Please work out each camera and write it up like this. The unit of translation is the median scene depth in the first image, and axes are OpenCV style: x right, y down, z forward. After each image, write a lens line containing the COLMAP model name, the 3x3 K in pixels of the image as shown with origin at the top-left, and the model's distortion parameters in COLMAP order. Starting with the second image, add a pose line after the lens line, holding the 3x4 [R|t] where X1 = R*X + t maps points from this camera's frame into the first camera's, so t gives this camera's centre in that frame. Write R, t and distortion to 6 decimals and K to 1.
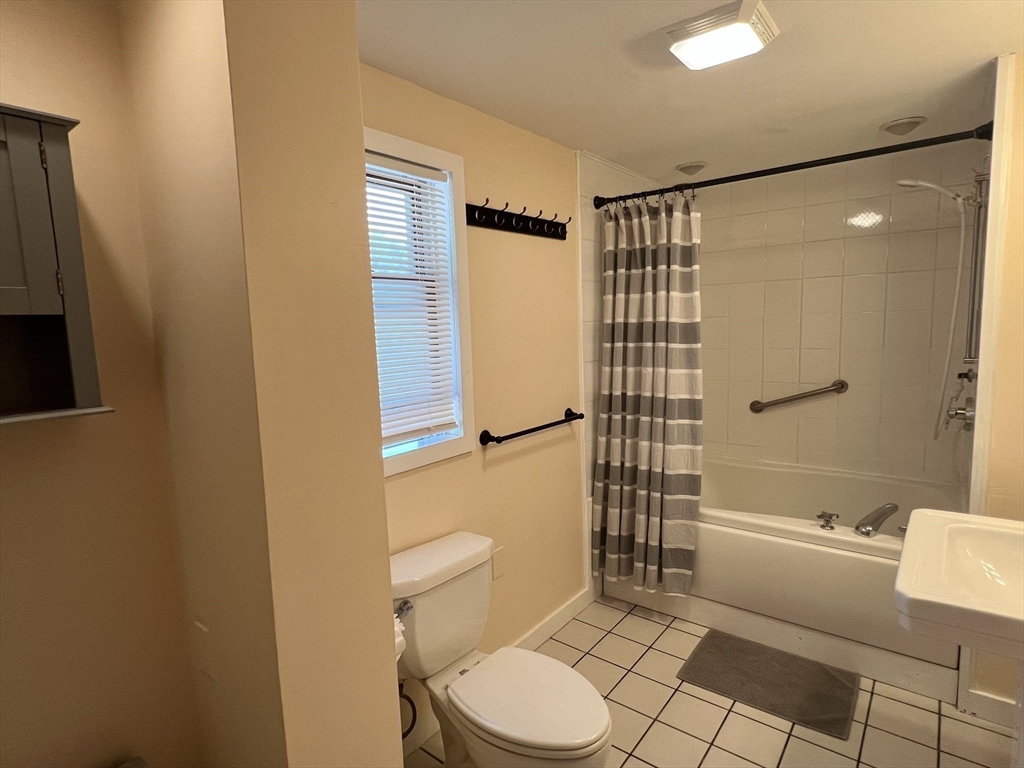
lens RADIAL K [[550.6, 0, 505.8], [0, 550.6, 384.1], [0, 0, 1]] dist [0.000317, -0.000894]
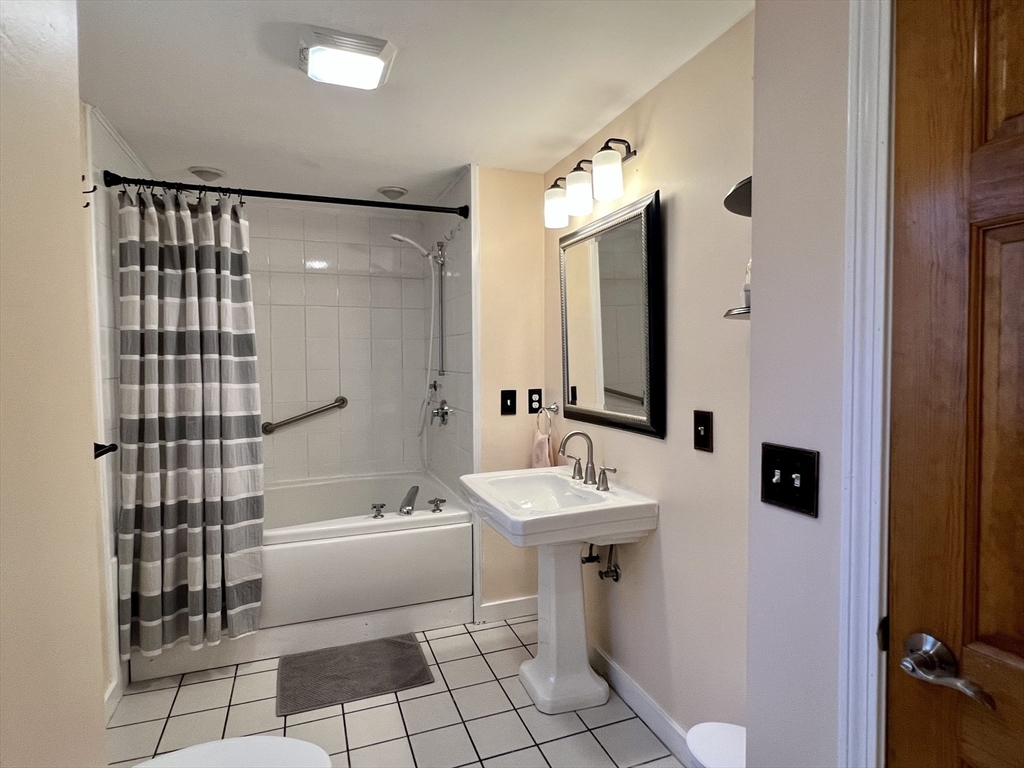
lens RADIAL K [[550.6, 0, 504.6], [0, 550.6, 381.8], [0, 0, 1]] dist [0.000317, -0.000894]
pose [[0.519674, -0.007317, 0.854333, -0.233658], [0.079940, 0.995993, -0.040095, 0.042020], [-0.850617, 0.089131, 0.518177, 0.139519]]
